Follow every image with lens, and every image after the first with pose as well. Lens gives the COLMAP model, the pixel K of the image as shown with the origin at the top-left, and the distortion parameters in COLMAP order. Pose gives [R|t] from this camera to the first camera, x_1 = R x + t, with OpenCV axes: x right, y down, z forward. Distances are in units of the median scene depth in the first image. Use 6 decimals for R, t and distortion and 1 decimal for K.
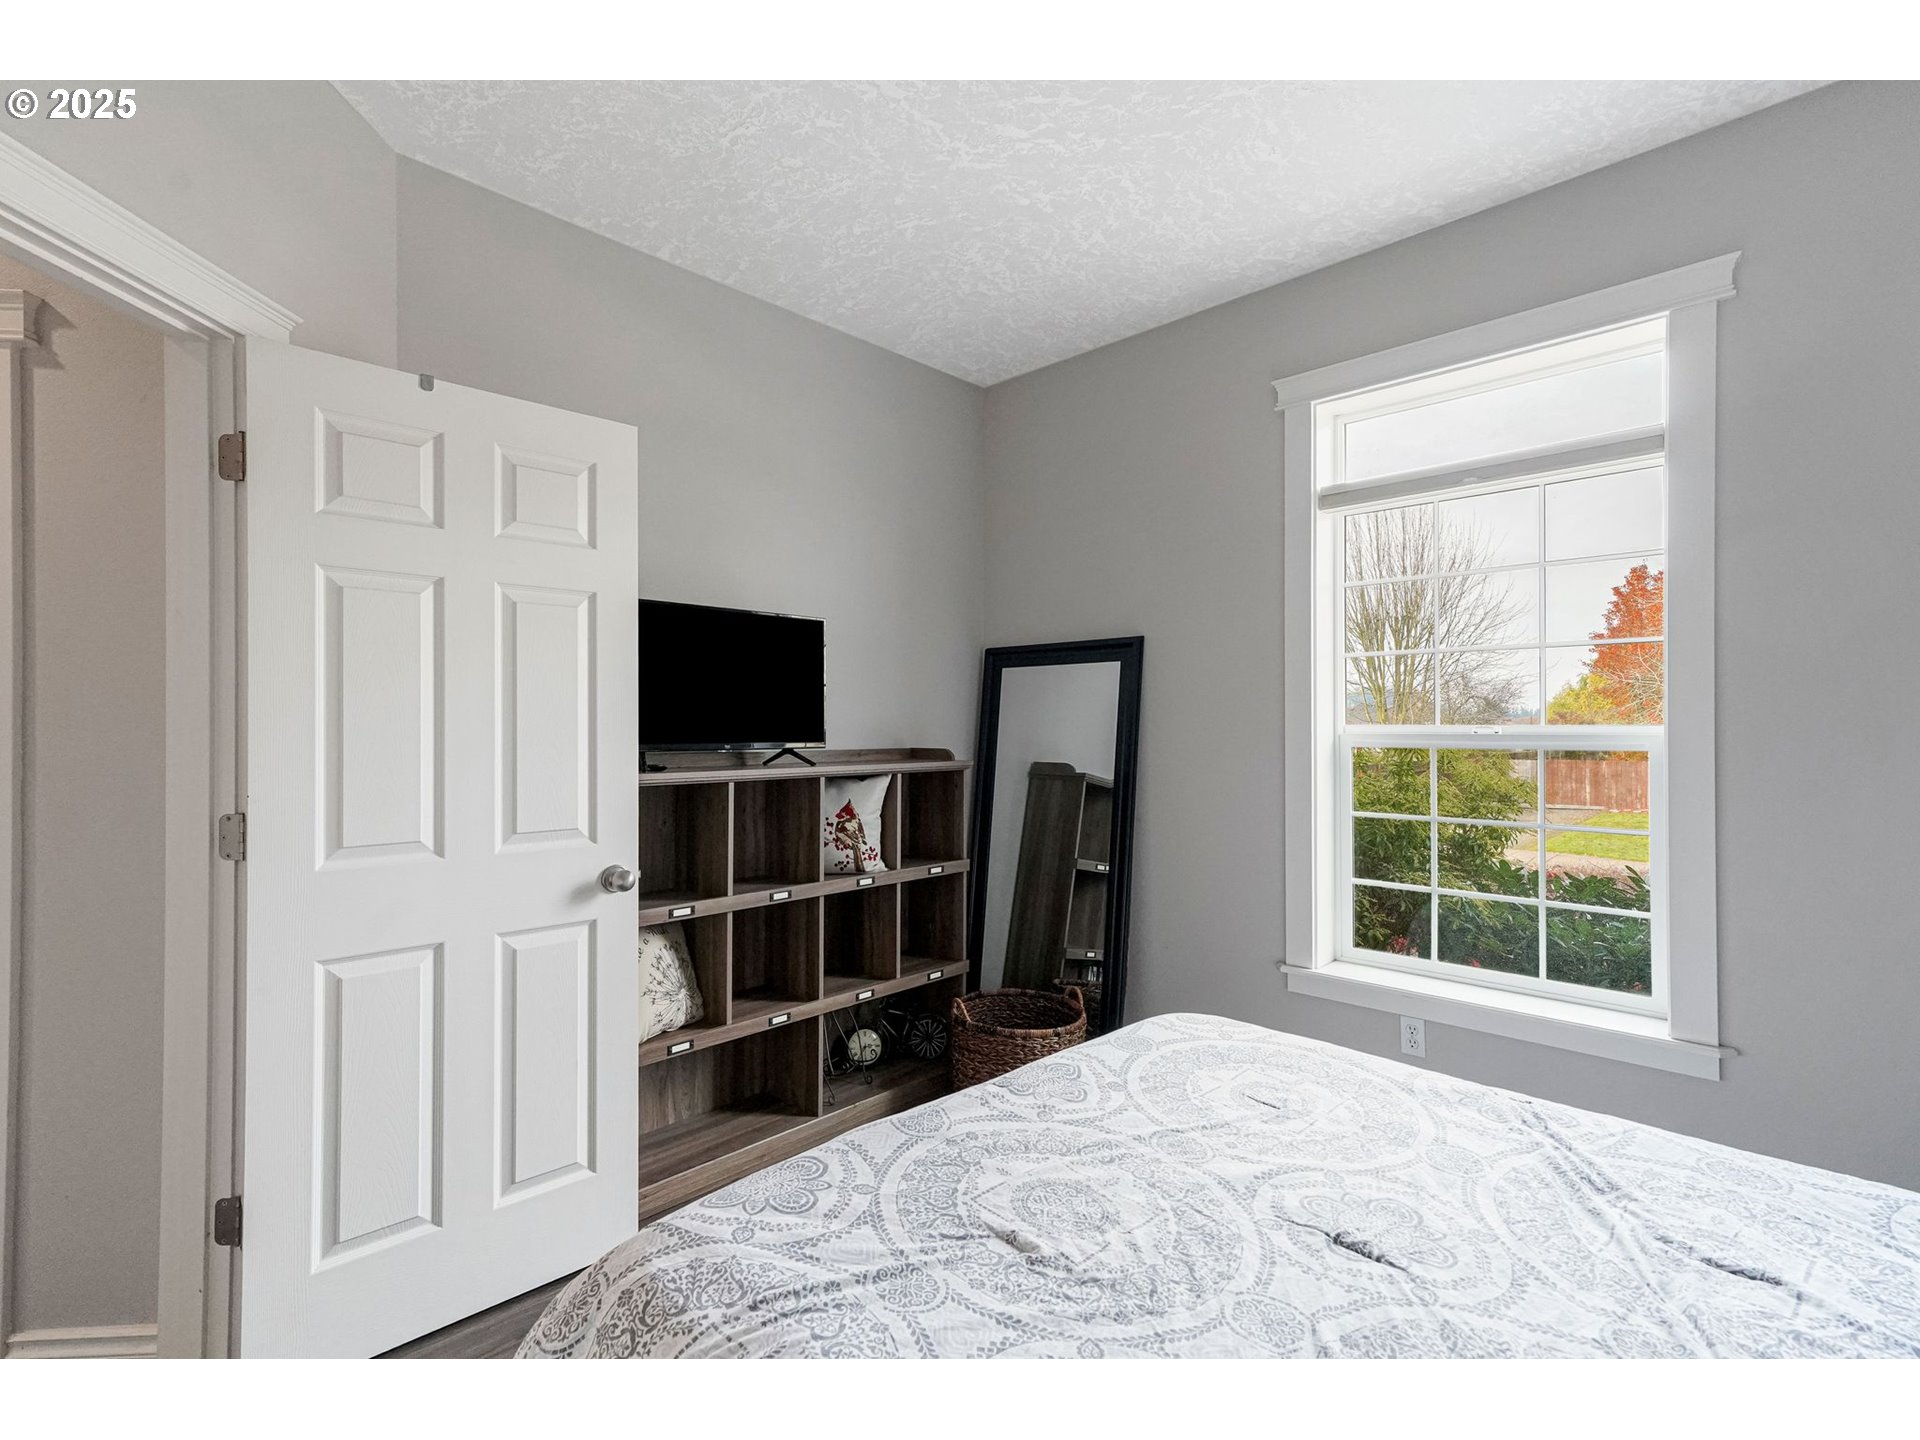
lens RADIAL K [[883.6, 0, 961.9], [0, 883.6, 719.6], [0, 0, 1]] dist [0.011490, 0.000357]
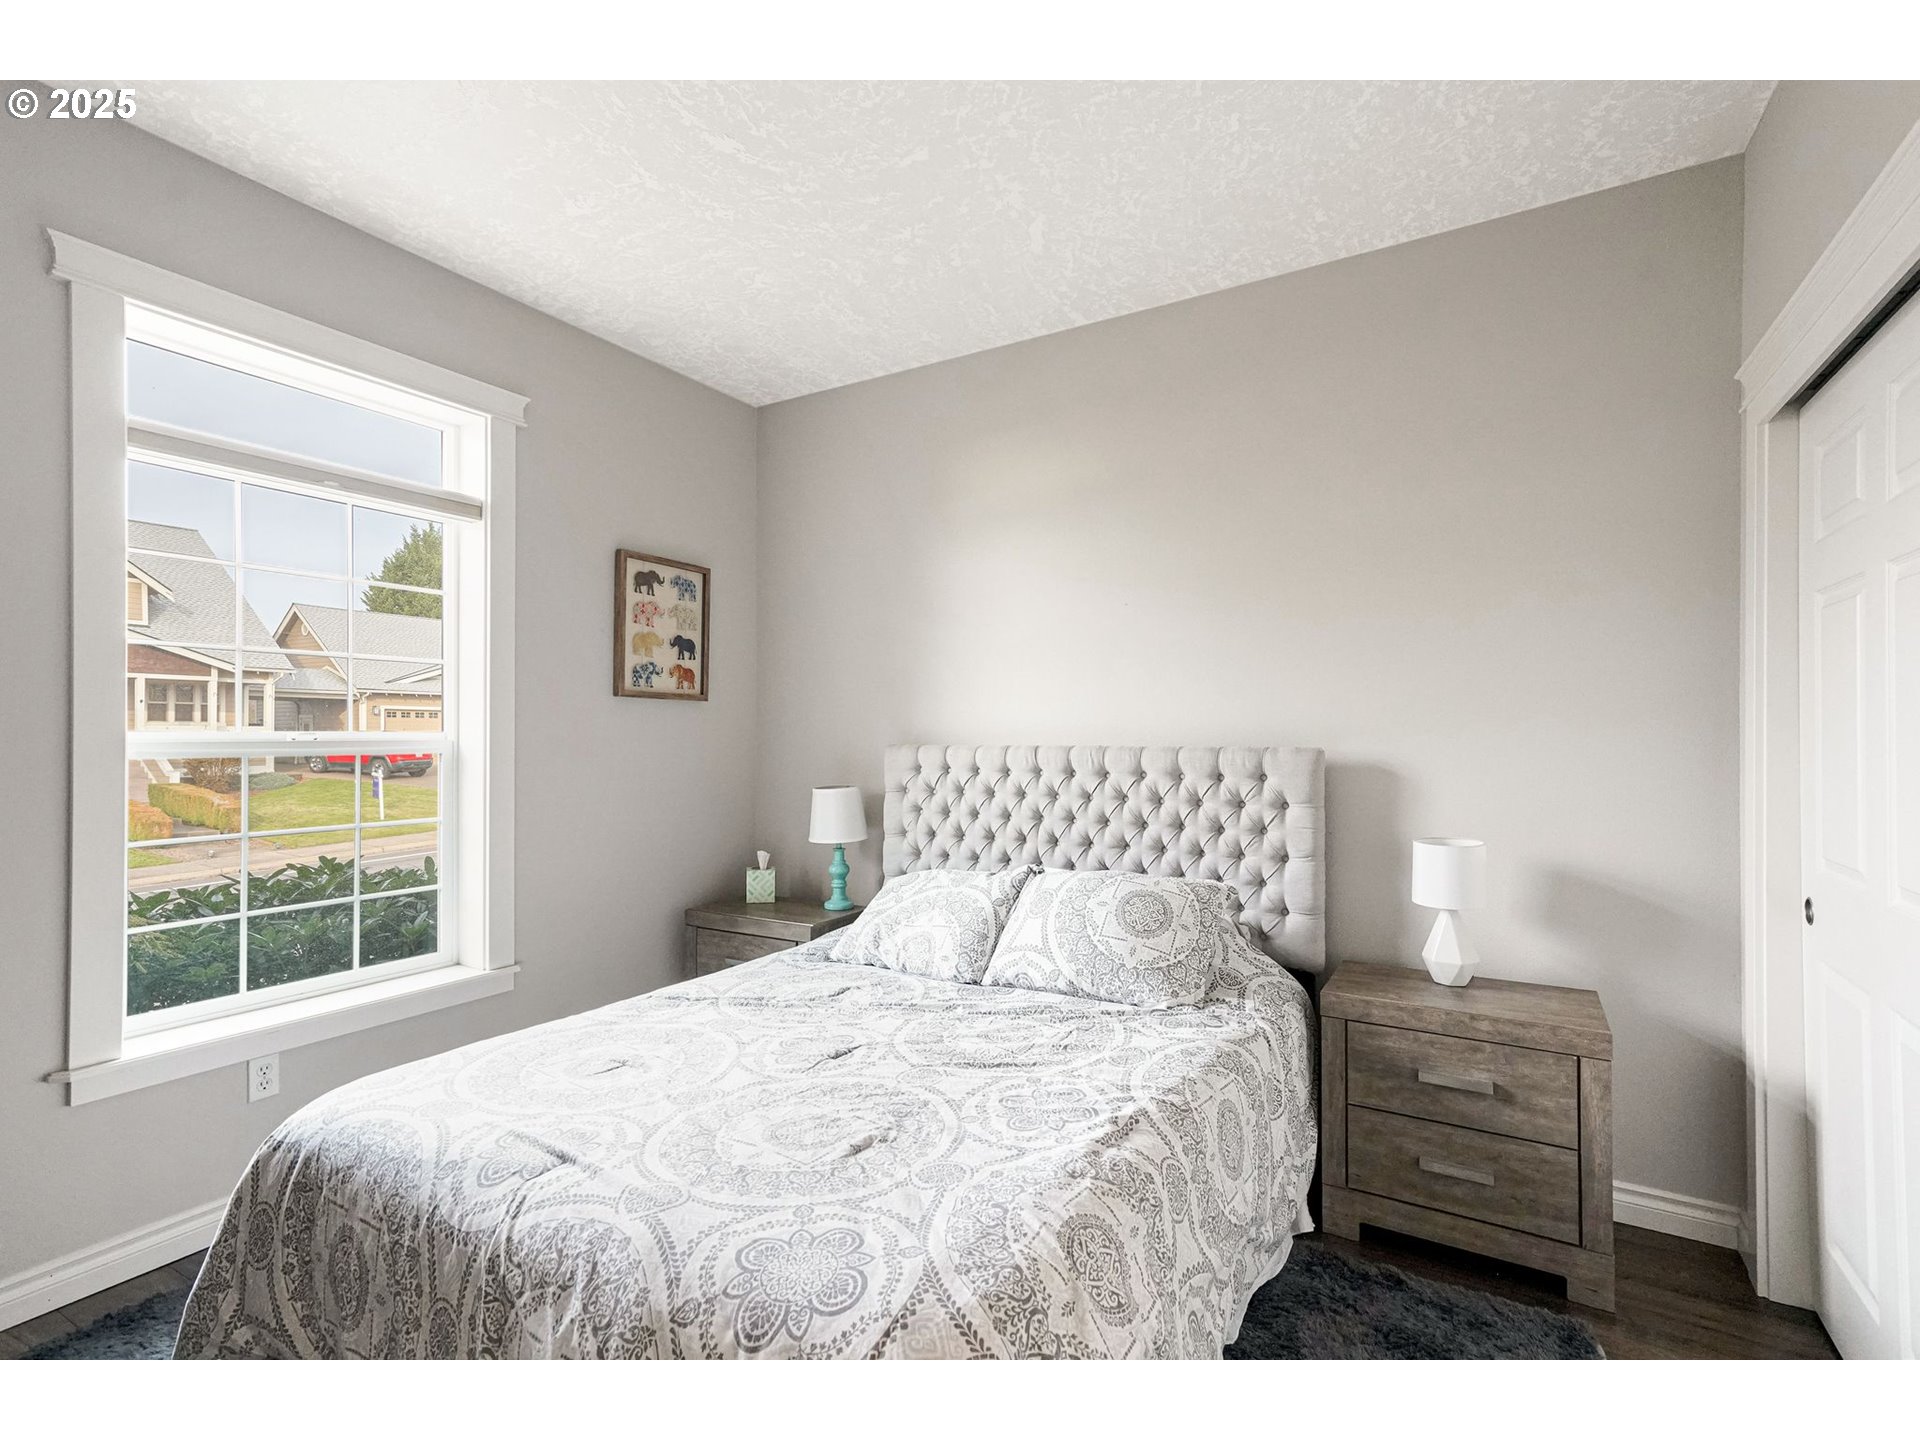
lens RADIAL K [[883.6, 0, 961.5], [0, 883.6, 730.0], [0, 0, 1]] dist [0.011490, 0.000357]
pose [[-0.208678, 0.003994, 0.977976, -1.092971], [-0.007735, 0.999954, -0.005734, 0.010447], [-0.977954, -0.008761, -0.208638, 1.039661]]
